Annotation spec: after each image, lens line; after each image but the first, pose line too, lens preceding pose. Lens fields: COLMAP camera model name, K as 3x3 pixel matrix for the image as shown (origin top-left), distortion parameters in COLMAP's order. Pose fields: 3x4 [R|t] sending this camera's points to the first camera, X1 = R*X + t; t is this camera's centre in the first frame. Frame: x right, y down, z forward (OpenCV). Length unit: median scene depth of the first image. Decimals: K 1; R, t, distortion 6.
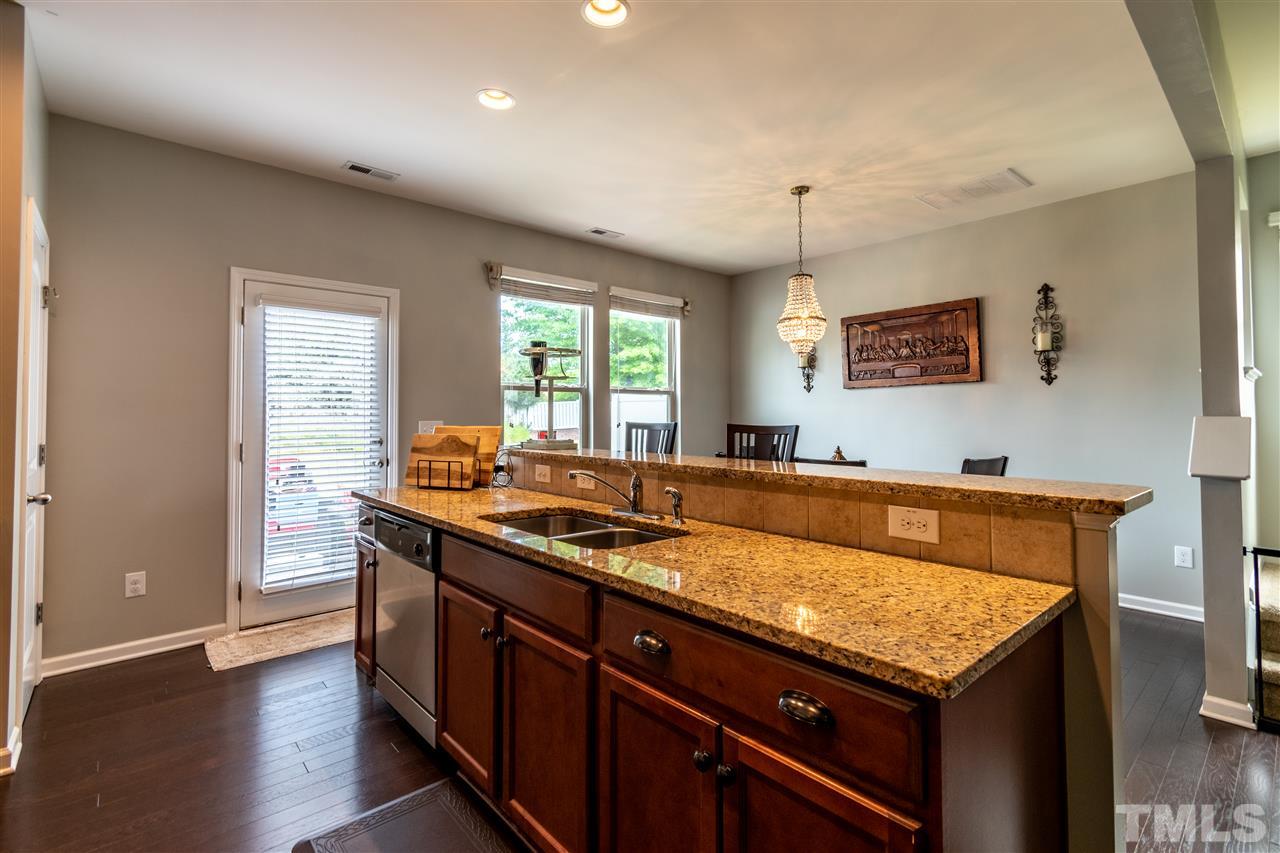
lens RADIAL K [[590.0, 0, 637.9], [0, 590.0, 398.8], [0, 0, 1]] dist [0.003611, -0.000094]
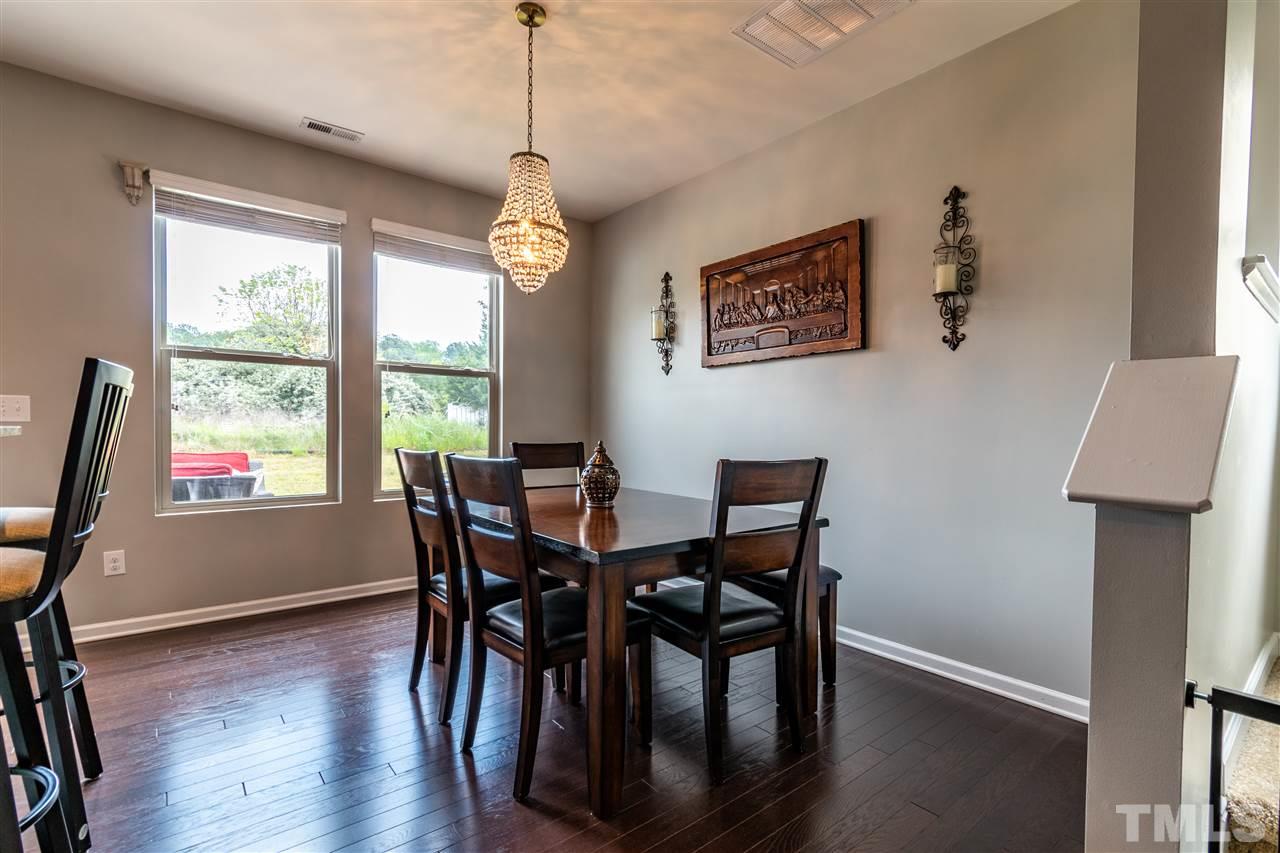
lens RADIAL K [[590.0, 0, 652.4], [0, 590.0, 441.5], [0, 0, 1]] dist [0.003611, -0.000094]
pose [[0.999288, 0.015642, -0.034325, 0.364010], [-0.013803, 0.998490, 0.053168, 0.040816], [0.035105, -0.052657, 0.997995, 0.325031]]
